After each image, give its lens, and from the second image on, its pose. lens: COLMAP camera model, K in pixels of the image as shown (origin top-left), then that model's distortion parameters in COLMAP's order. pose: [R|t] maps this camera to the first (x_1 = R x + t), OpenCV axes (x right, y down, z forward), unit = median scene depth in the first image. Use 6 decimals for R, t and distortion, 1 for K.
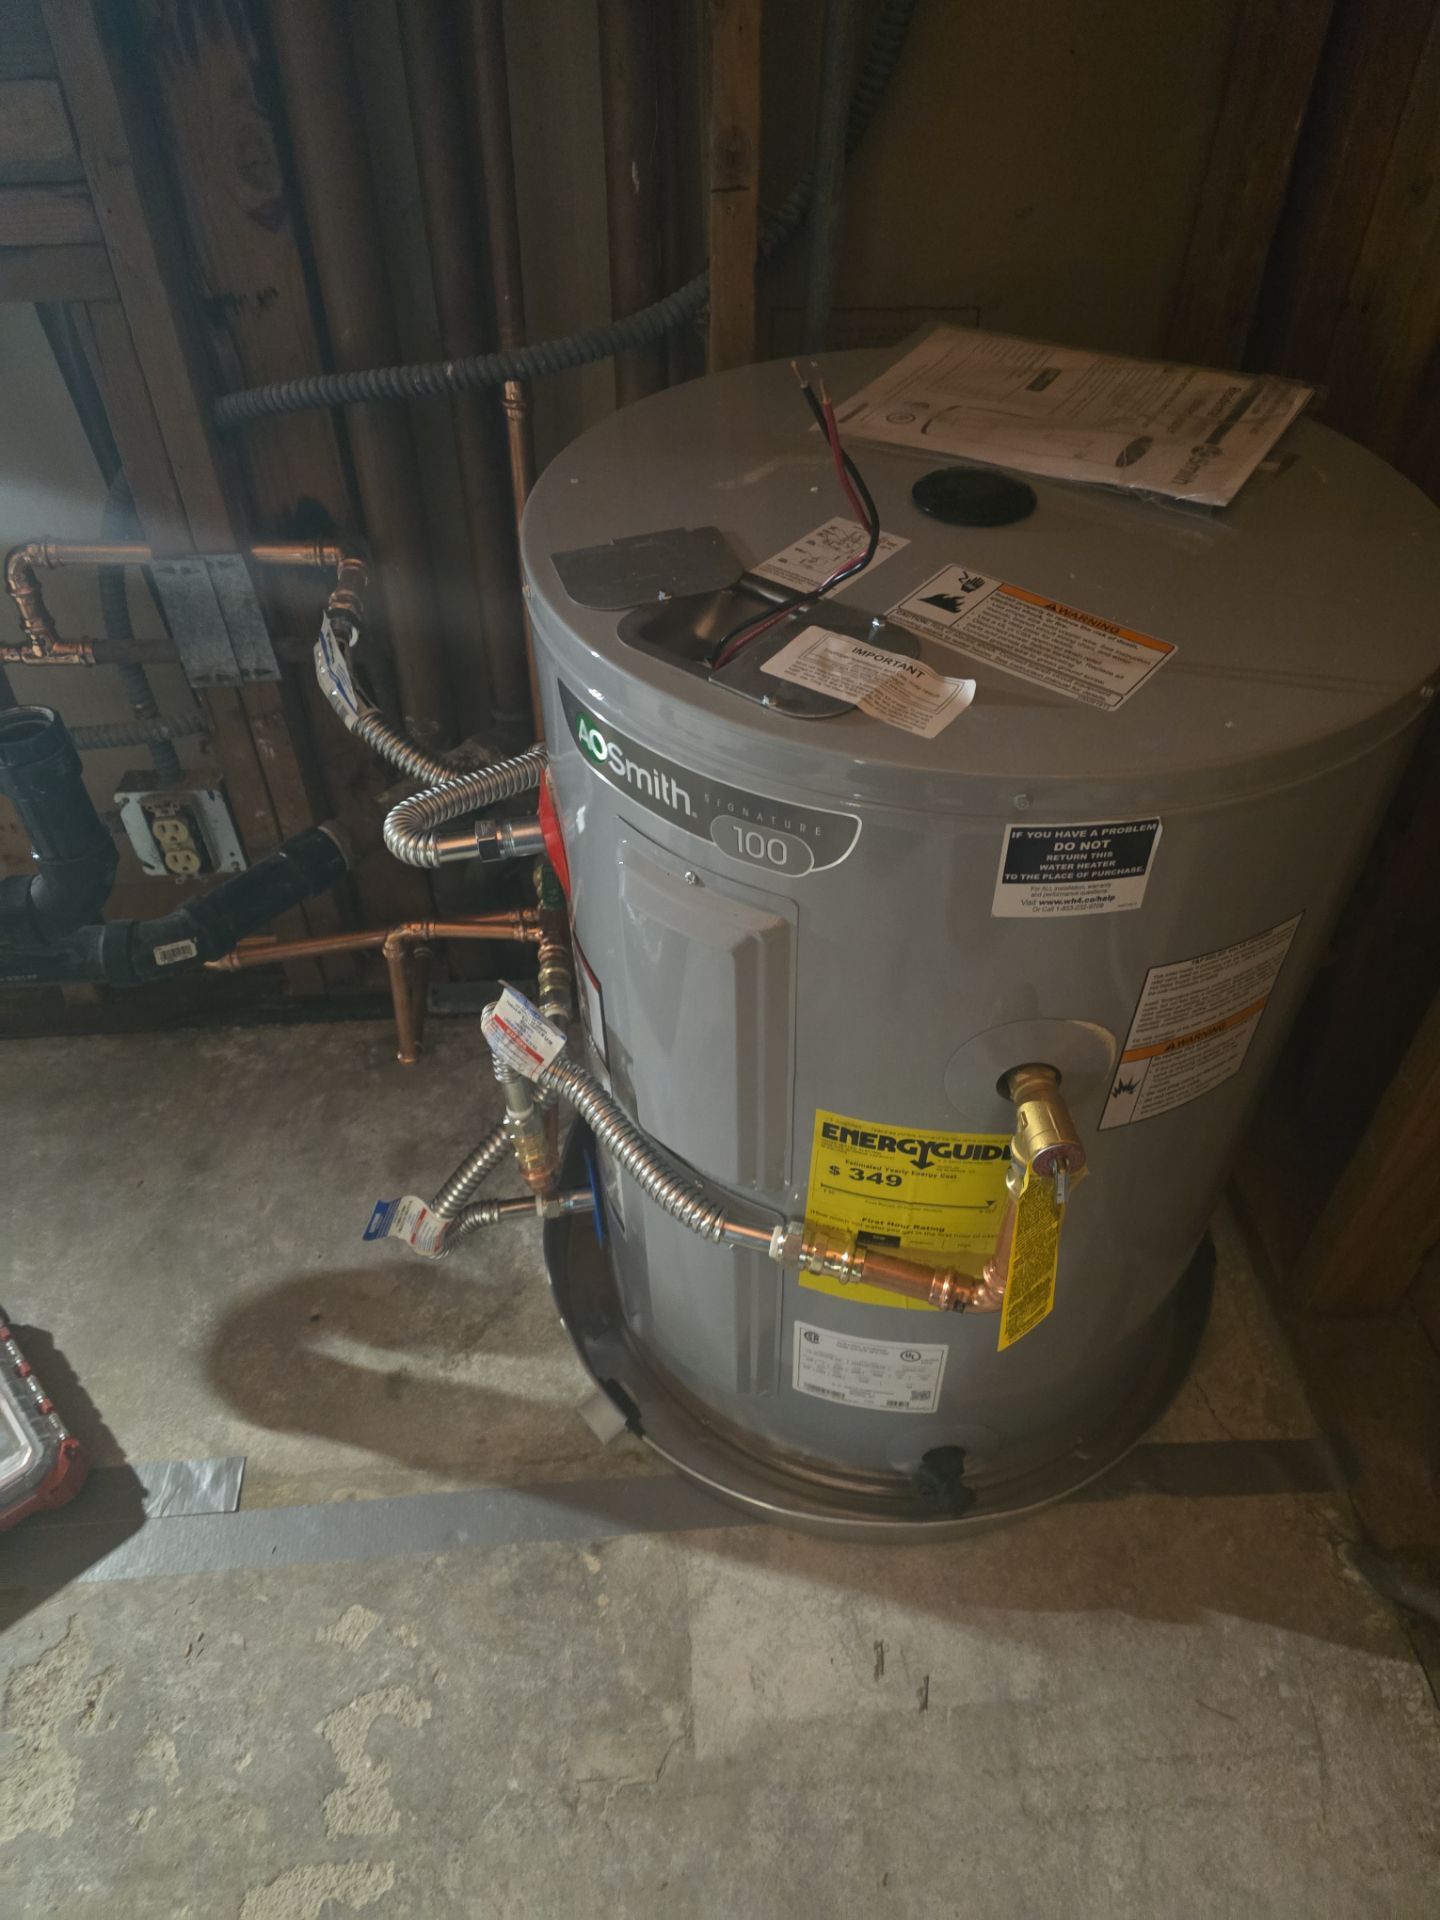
lens RADIAL K [[1307.9, 0, 714.0], [0, 1307.9, 958.7], [0, 0, 1]] dist [0.065688, -0.062499]
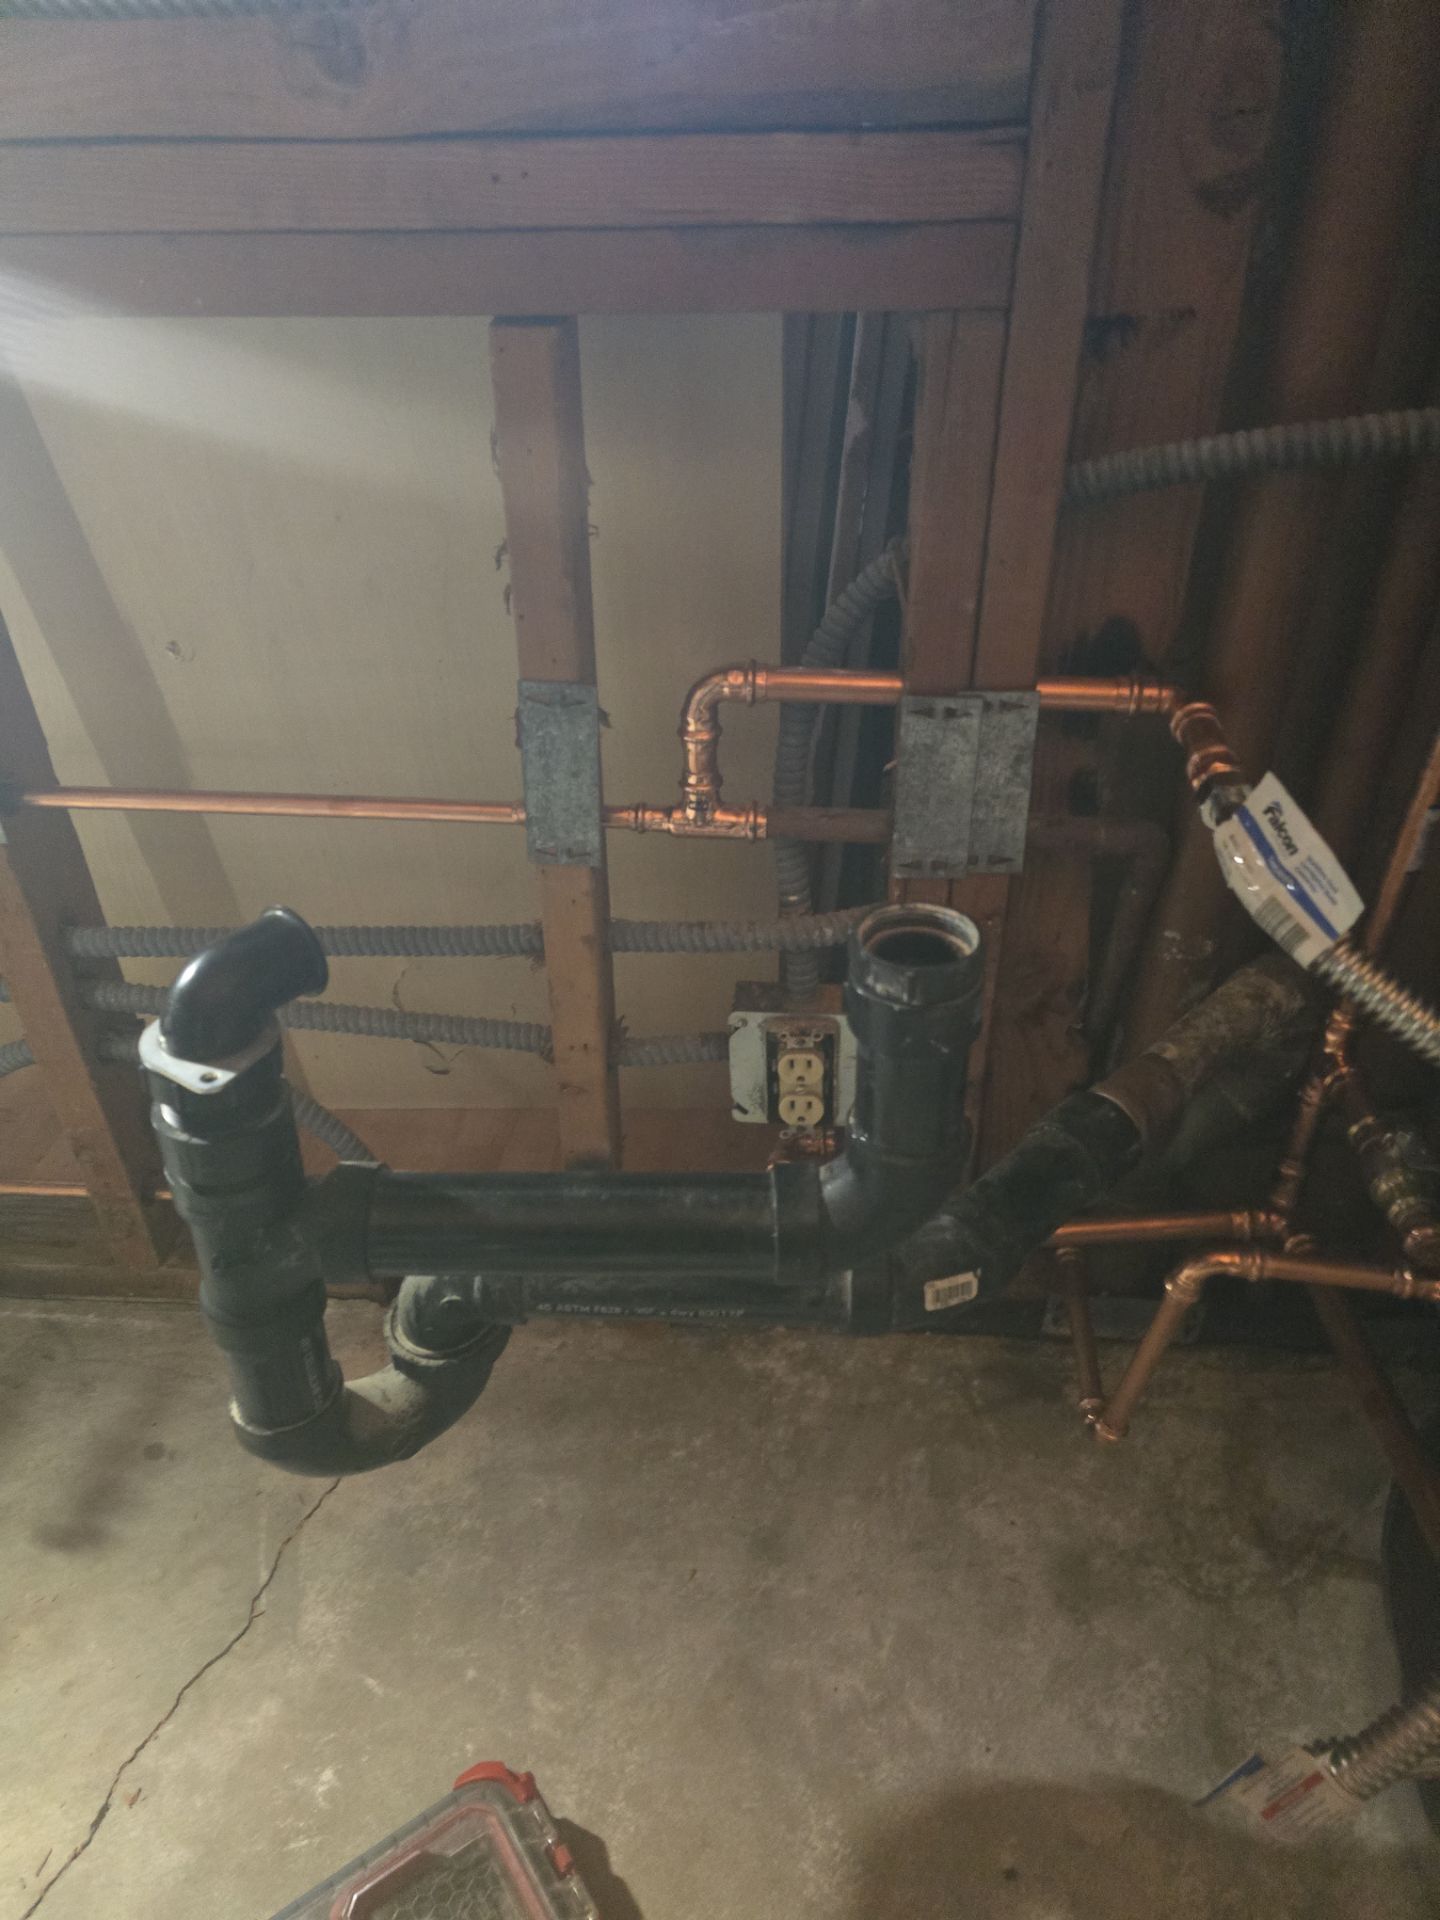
lens RADIAL K [[1292.2, 0, 720.0], [0, 1292.2, 960.0], [0, 0, 1]] dist [0.071163, -0.069963]
pose [[0.991177, 0.066123, -0.114875, -0.390074], [-0.081872, 0.987002, -0.138289, -0.056235], [0.104238, 0.146474, 0.983707, 0.306638]]
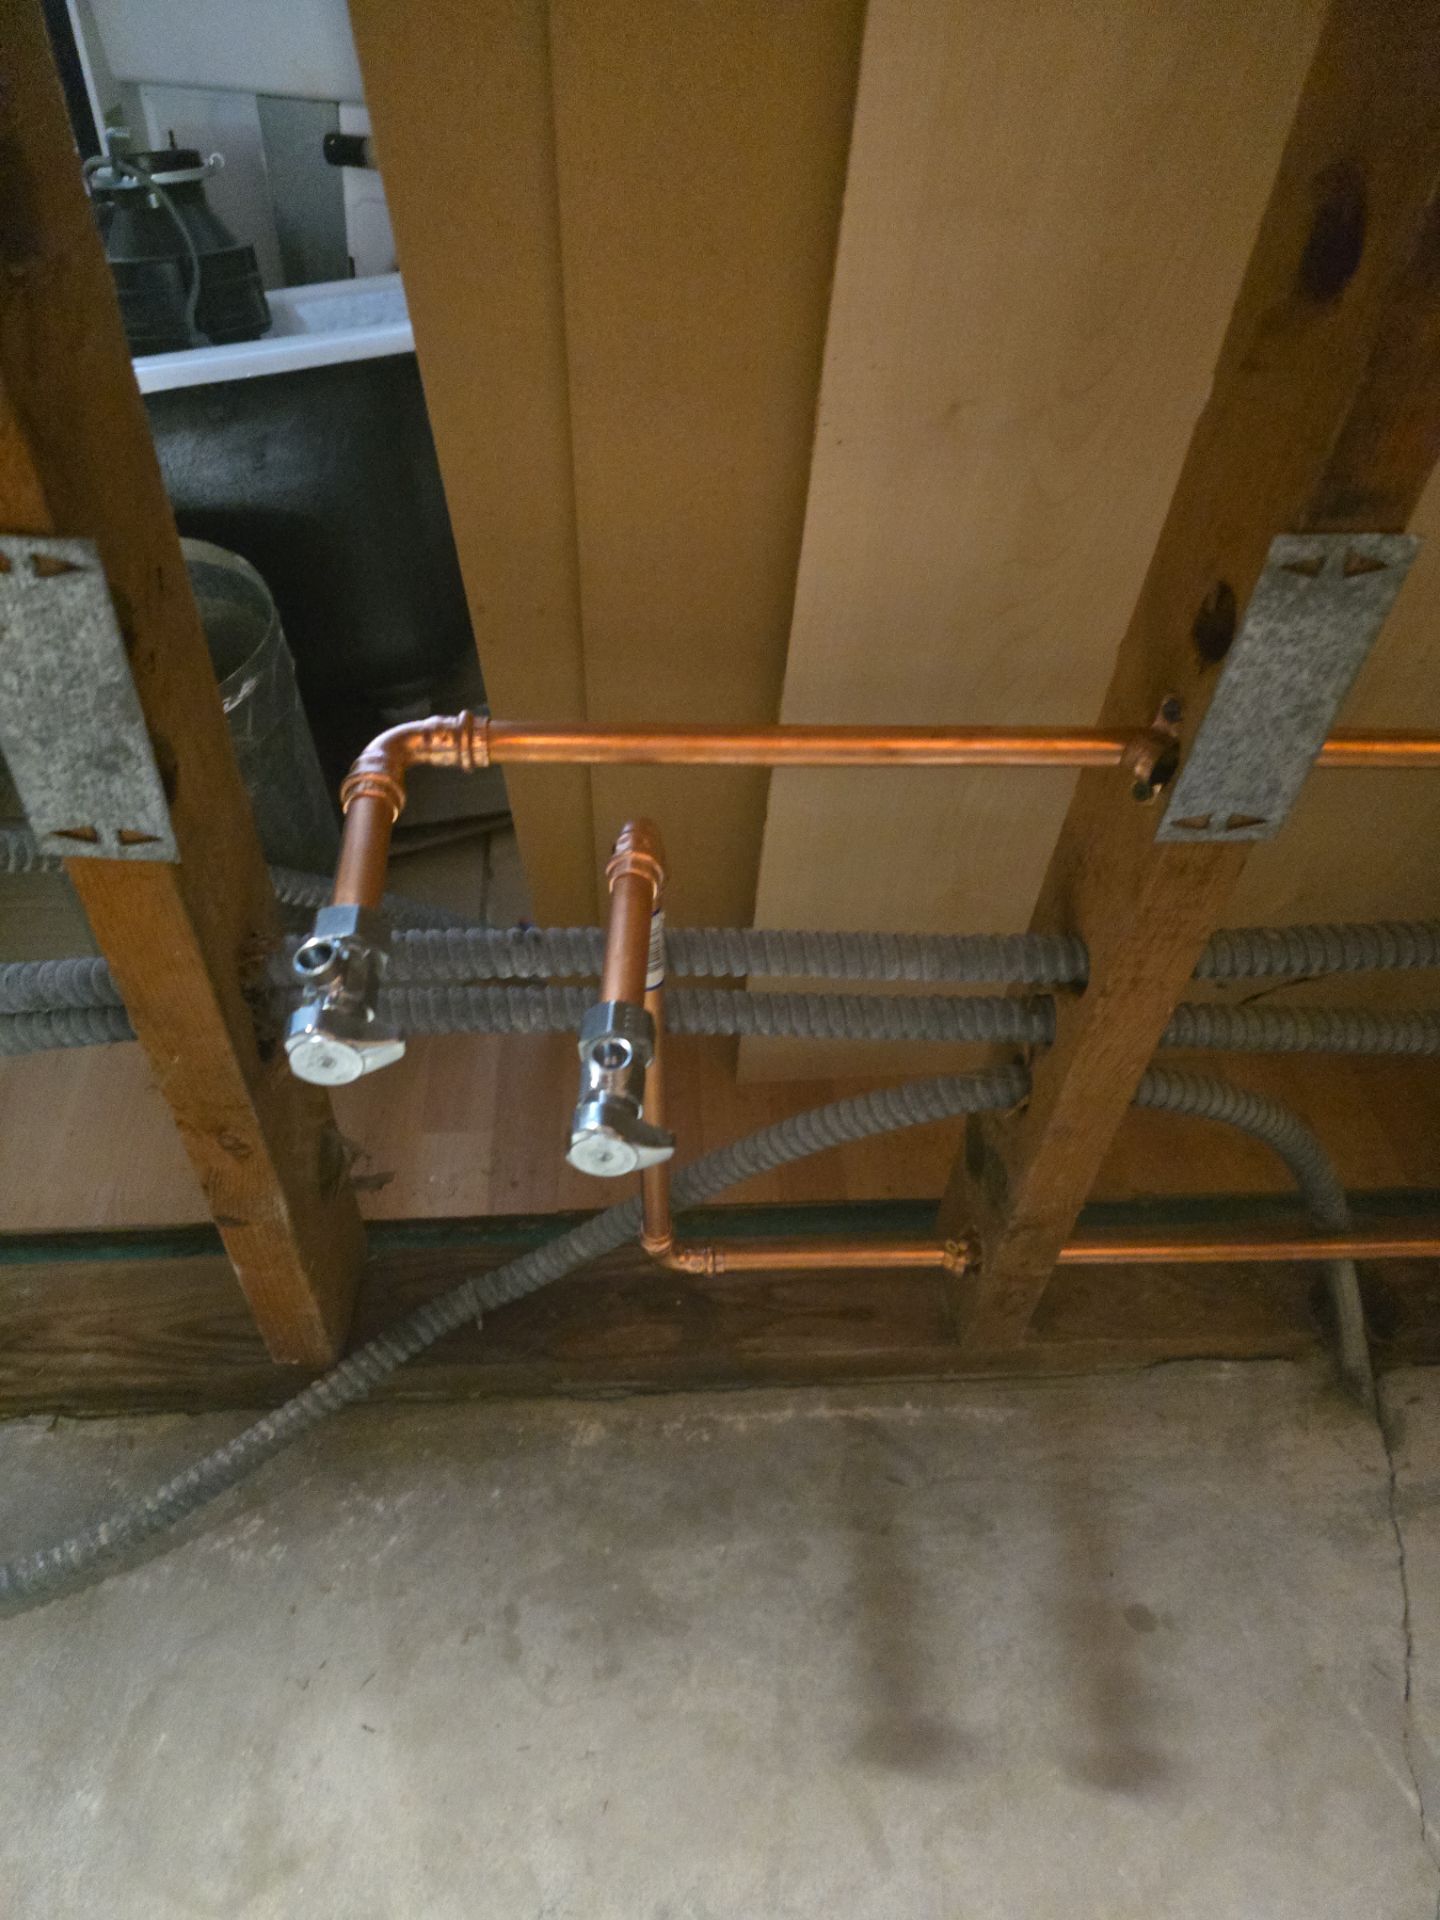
lens RADIAL K [[1313.5, 0, 719.2], [0, 1313.5, 962.1], [0, 0, 1]] dist [0.049706, -0.049009]
pose [[0.998744, 0.035602, 0.035268, -1.025297], [-0.037639, 0.997554, 0.058901, -0.157312], [-0.033084, -0.060155, 0.997641, 0.548449]]
